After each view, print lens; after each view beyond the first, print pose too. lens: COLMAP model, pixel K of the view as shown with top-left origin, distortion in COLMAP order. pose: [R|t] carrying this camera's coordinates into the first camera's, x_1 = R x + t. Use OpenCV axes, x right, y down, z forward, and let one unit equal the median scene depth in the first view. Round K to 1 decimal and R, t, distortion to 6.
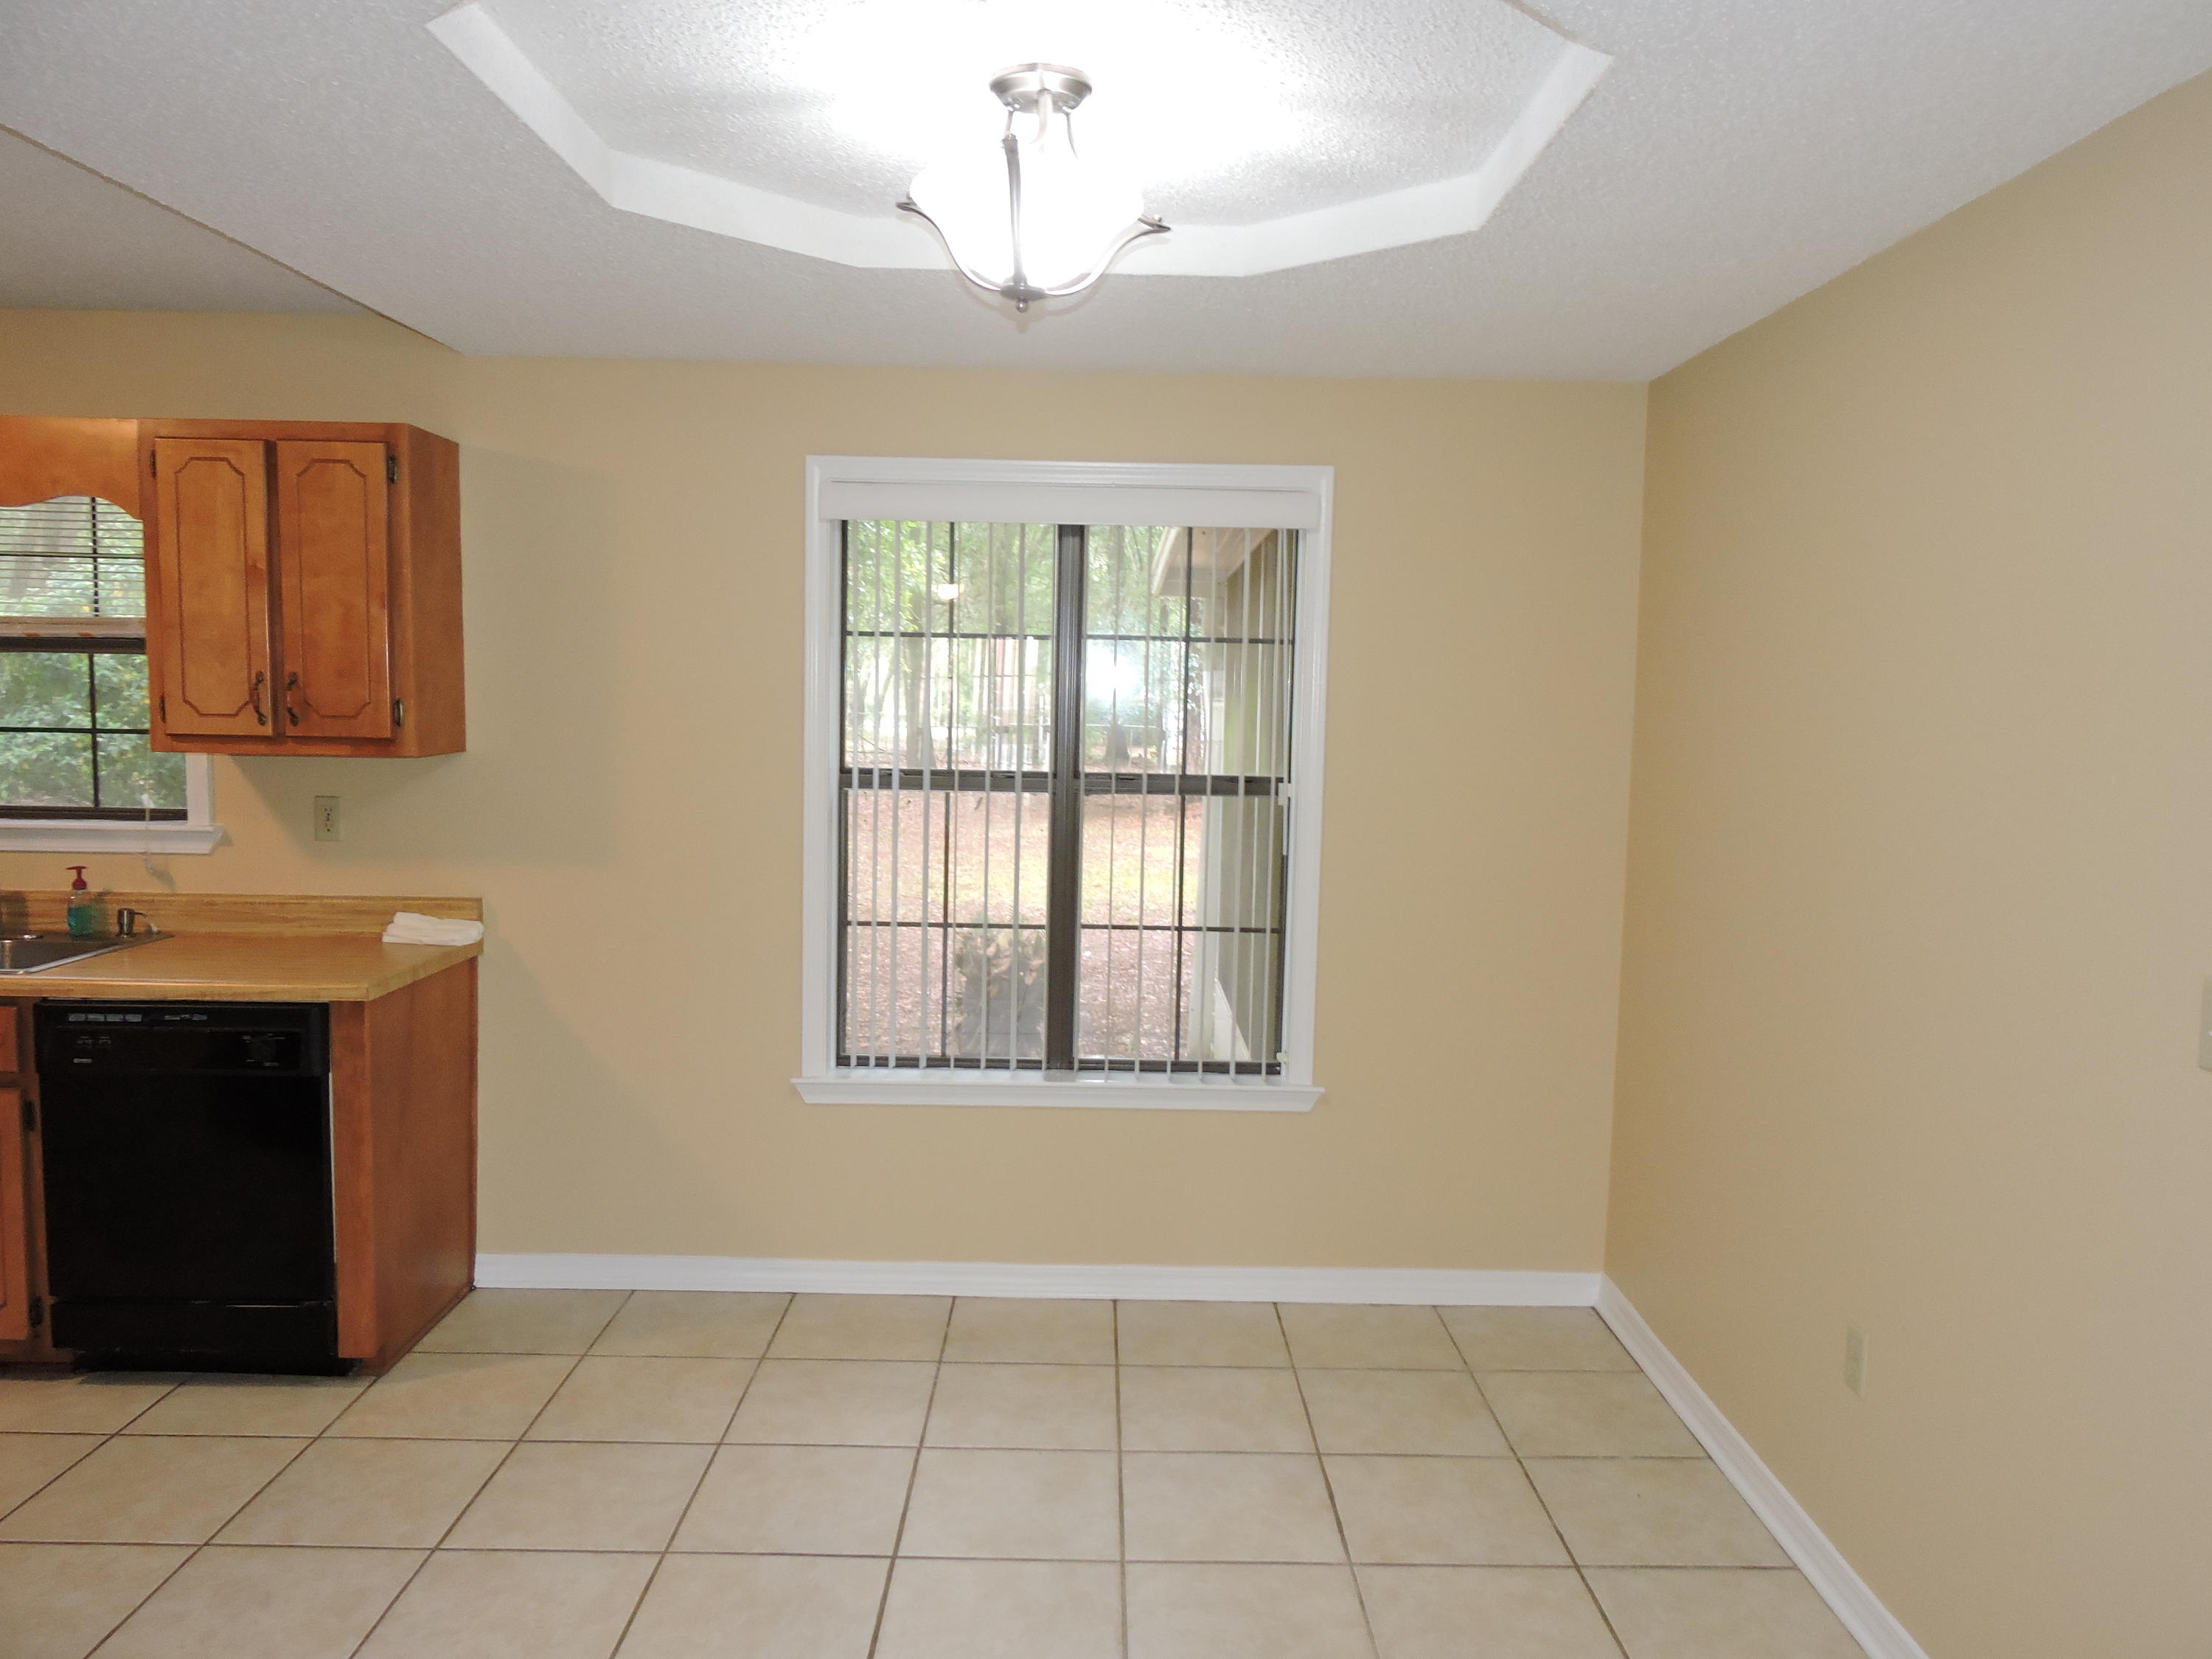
lens RADIAL K [[1577.2, 0, 1109.8], [0, 1577.2, 832.8], [0, 0, 1]] dist [-0.001022, -0.001232]
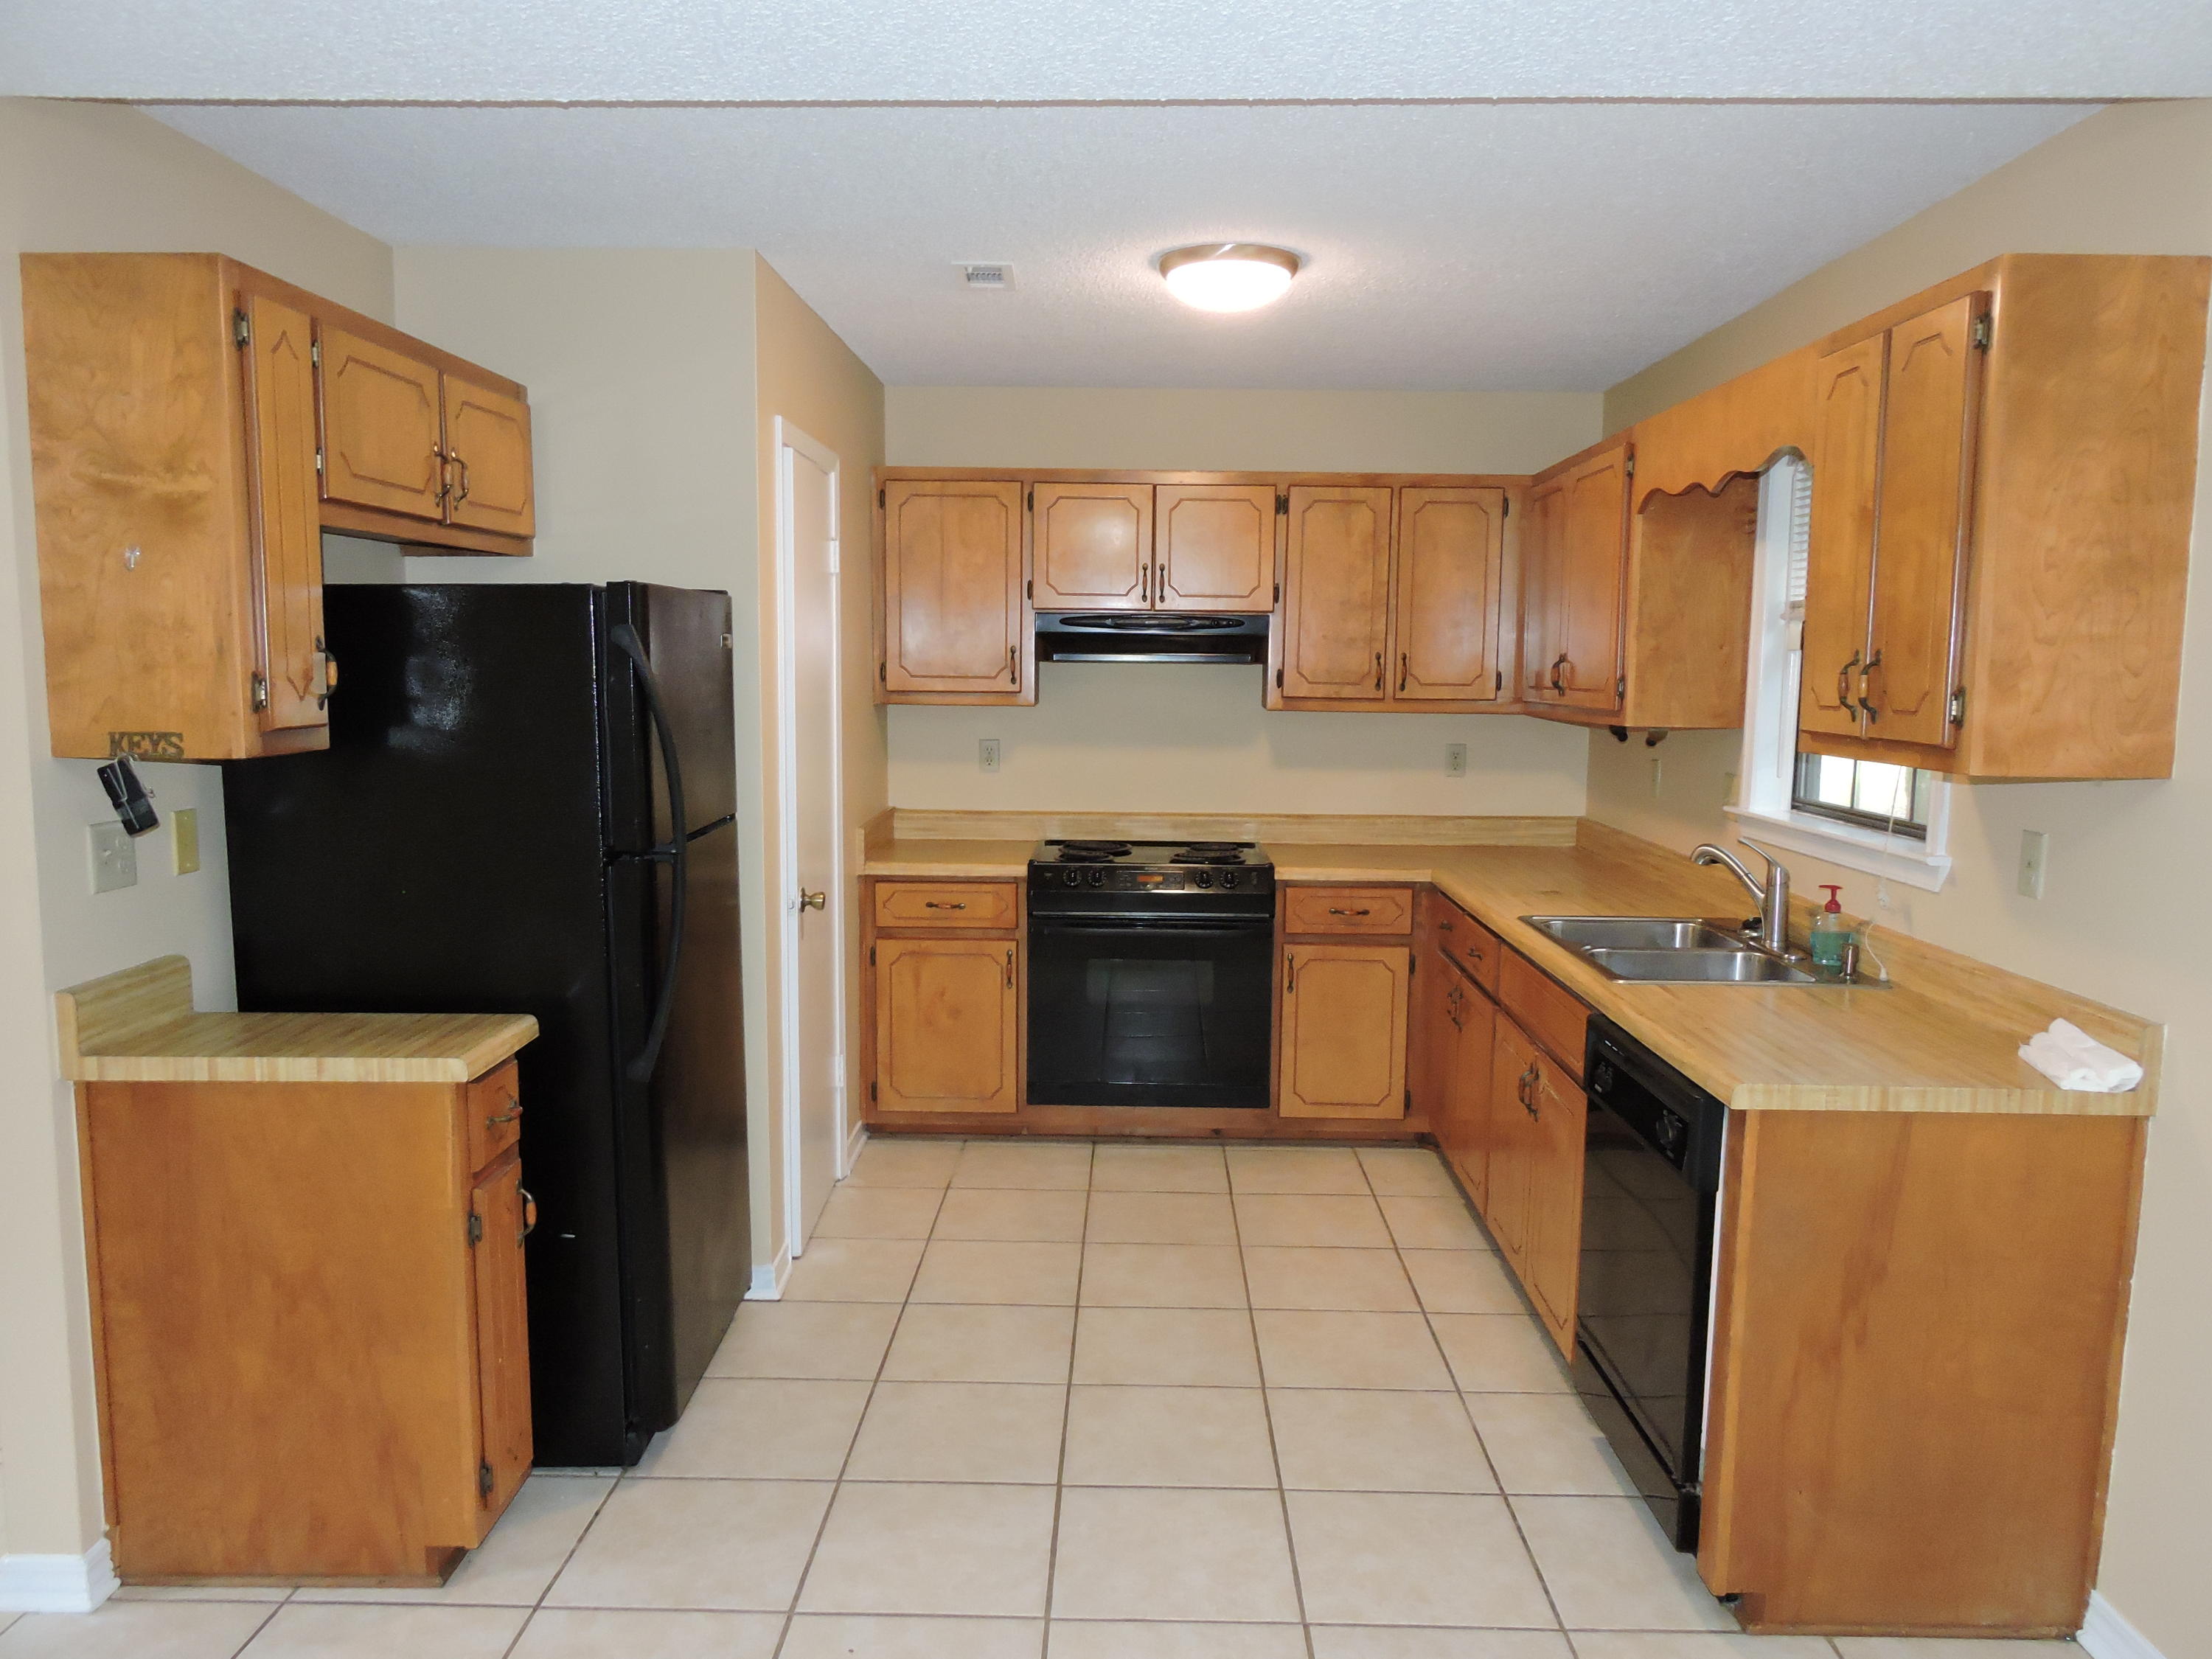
lens RADIAL K [[1577.2, 0, 1109.8], [0, 1577.2, 832.8], [0, 0, 1]] dist [-0.001022, -0.001232]
pose [[-0.024060, 0.088020, -0.995828, 0.198492], [-0.103226, 0.990573, 0.090049, -0.042906], [0.994367, 0.104962, -0.014747, 0.618633]]
